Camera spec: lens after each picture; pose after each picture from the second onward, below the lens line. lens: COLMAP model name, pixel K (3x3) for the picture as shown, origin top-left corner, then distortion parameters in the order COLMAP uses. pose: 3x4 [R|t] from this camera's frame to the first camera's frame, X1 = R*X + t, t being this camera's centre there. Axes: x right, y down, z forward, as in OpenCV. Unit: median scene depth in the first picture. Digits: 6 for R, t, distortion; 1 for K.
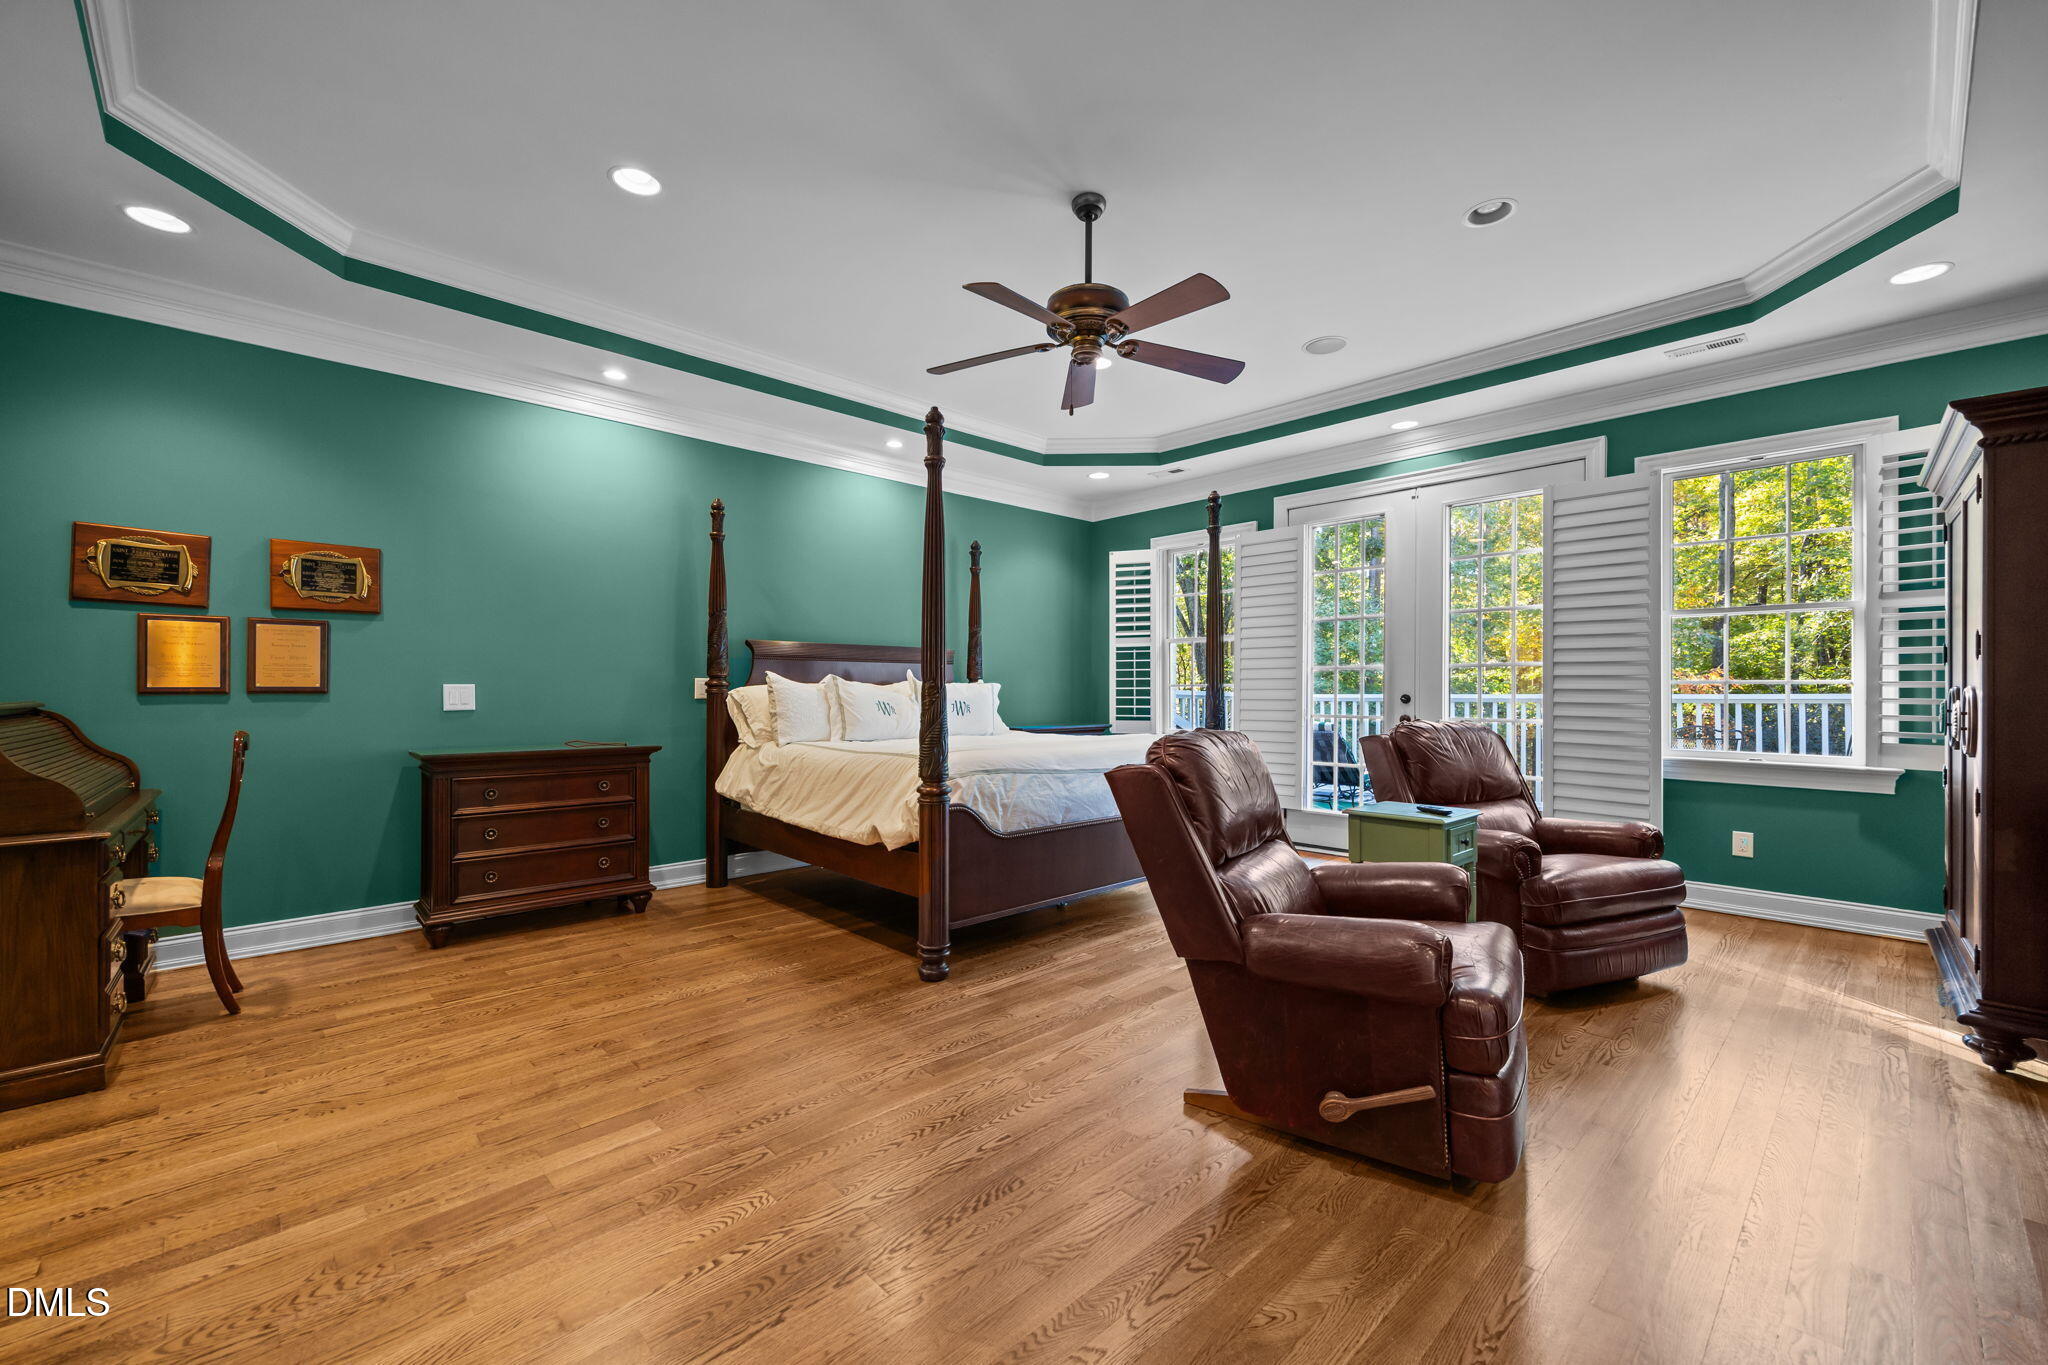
lens RADIAL K [[812.4, 0, 1011.9], [0, 812.4, 686.5], [0, 0, 1]] dist [0.002294, 0.000068]
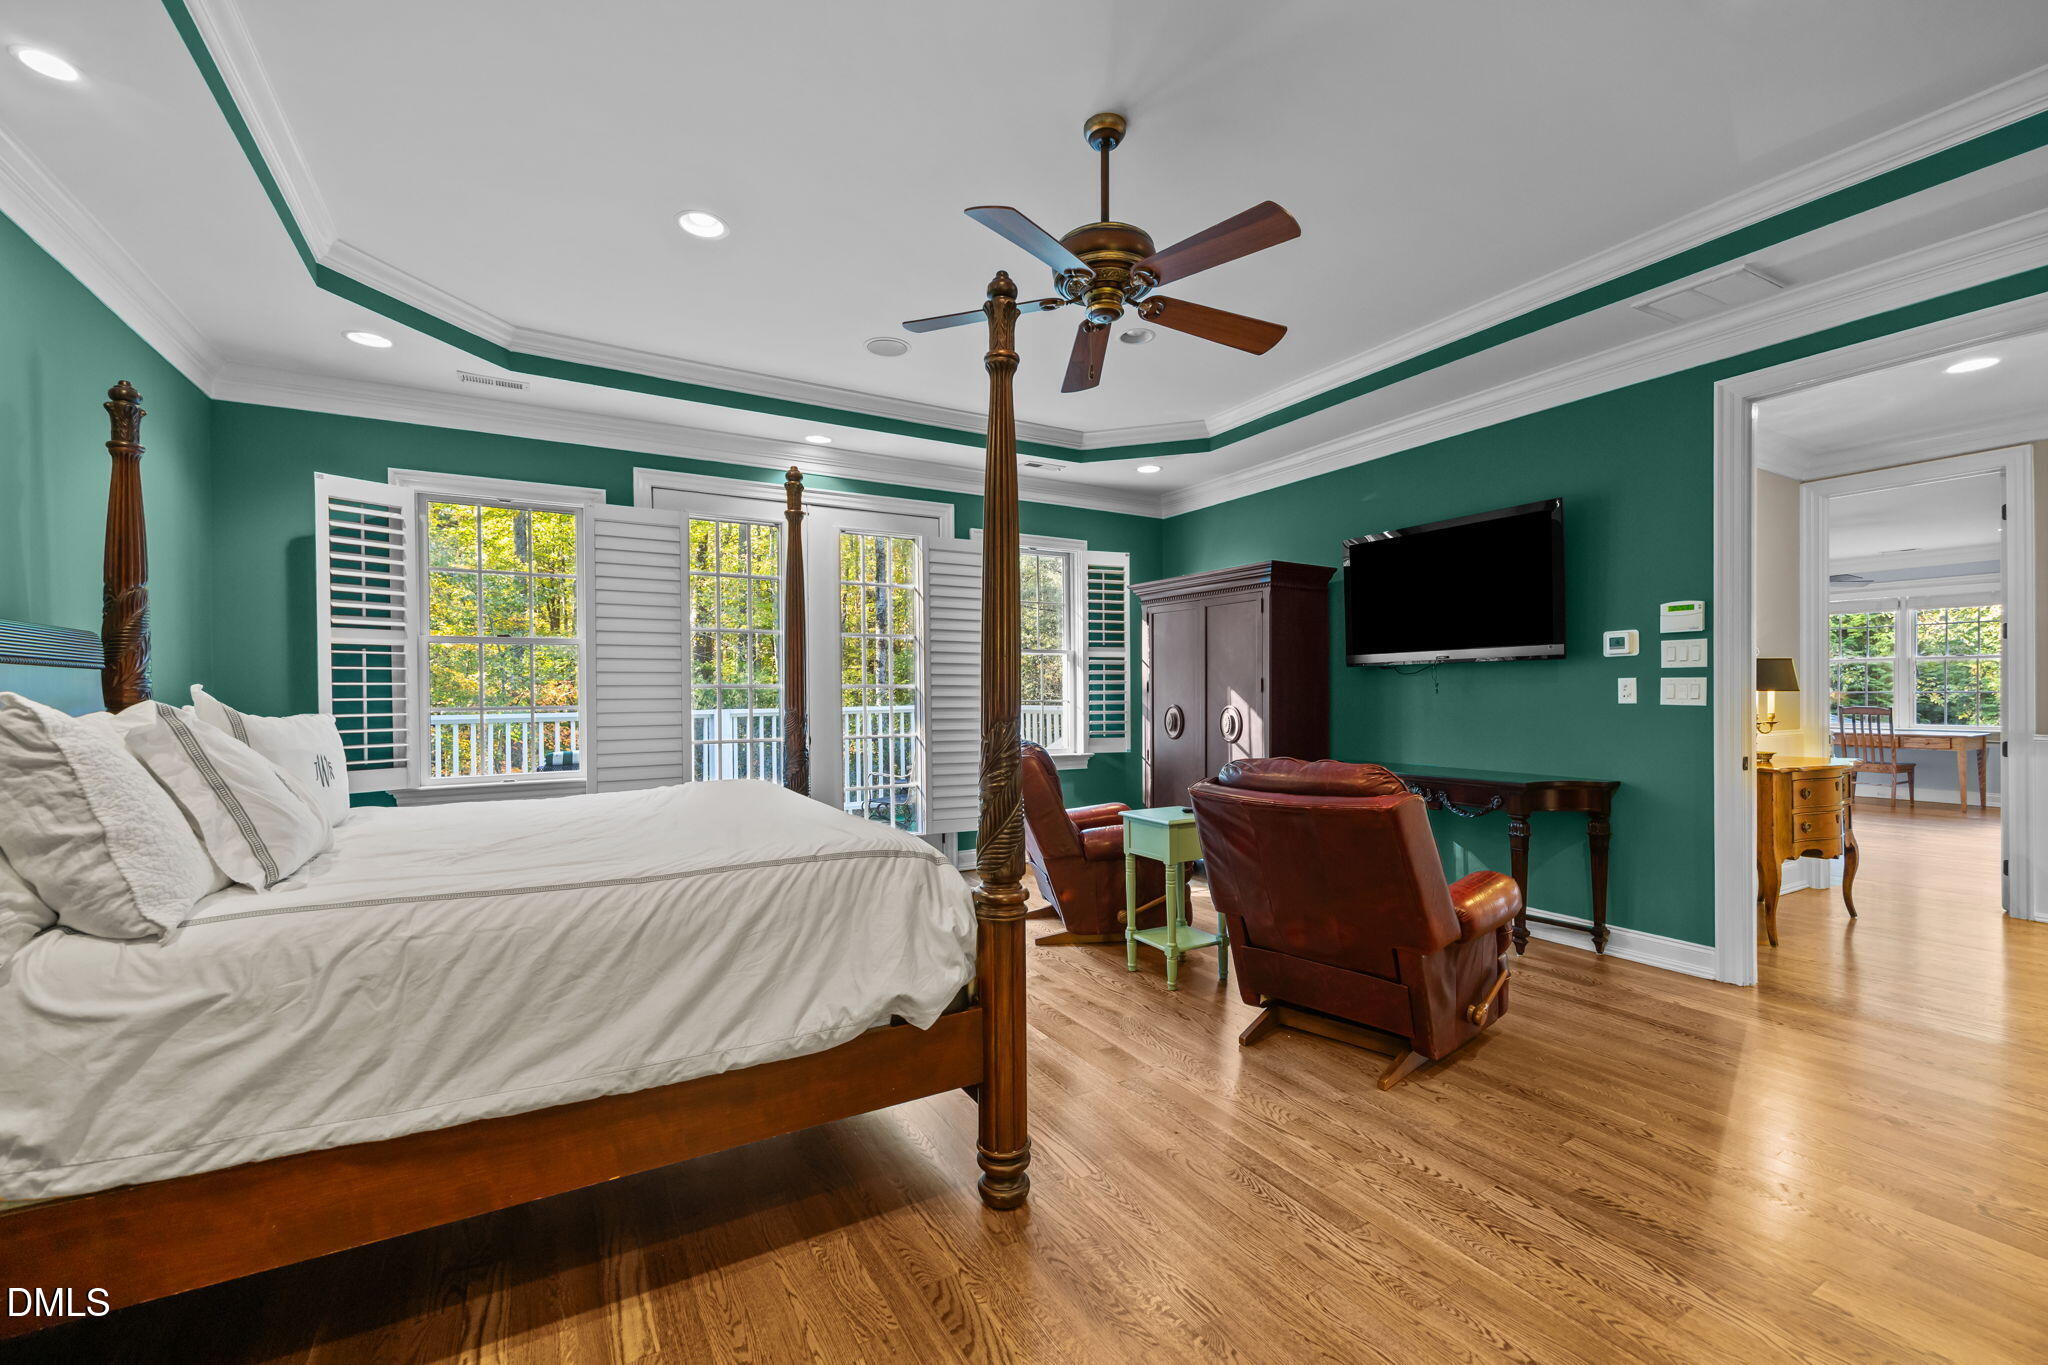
lens RADIAL K [[857.0, 0, 1018.0], [0, 857.0, 692.6], [0, 0, 1]] dist [0.000638, -0.000125]
pose [[0.231502, 0.004231, 0.972825, -0.408640], [0.003307, 0.999981, -0.005136, -0.011212], [-0.972829, 0.004406, 0.231484, 0.474261]]
